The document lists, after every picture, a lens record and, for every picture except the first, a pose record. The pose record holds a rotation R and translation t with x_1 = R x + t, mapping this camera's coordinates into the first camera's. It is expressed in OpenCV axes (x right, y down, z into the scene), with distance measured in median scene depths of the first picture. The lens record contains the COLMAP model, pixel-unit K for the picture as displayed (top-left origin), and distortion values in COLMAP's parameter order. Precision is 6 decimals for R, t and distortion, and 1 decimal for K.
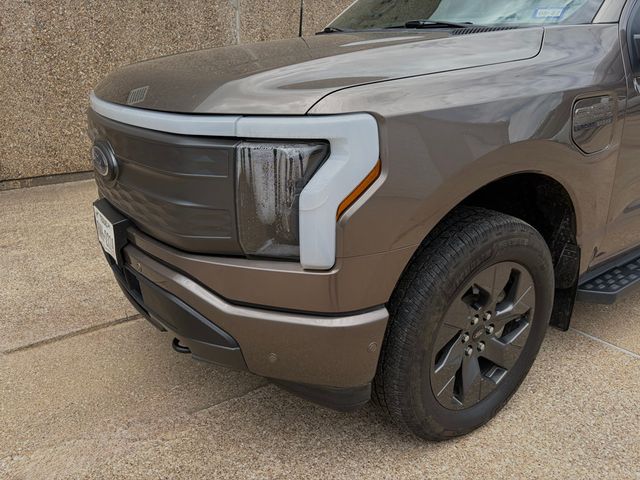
lens RADIAL K [[484.0, 0, 315.1], [0, 484.0, 240.0], [0, 0, 1]] dist [0.046482, -0.043675]
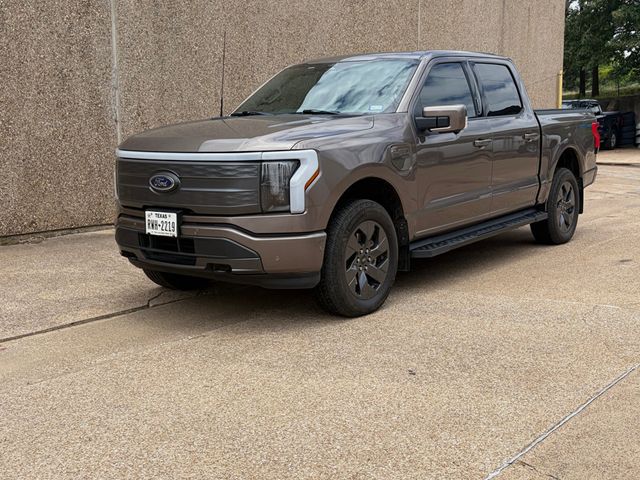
lens RADIAL K [[762.9, 0, 318.6], [0, 762.9, 236.0], [0, 0, 1]] dist [0.032746, 0.000000]
pose [[0.952438, -0.053888, 0.299931, -0.870946], [0.118244, 0.972478, -0.200761, 0.794023], [-0.280858, 0.226677, 0.932597, -2.121292]]
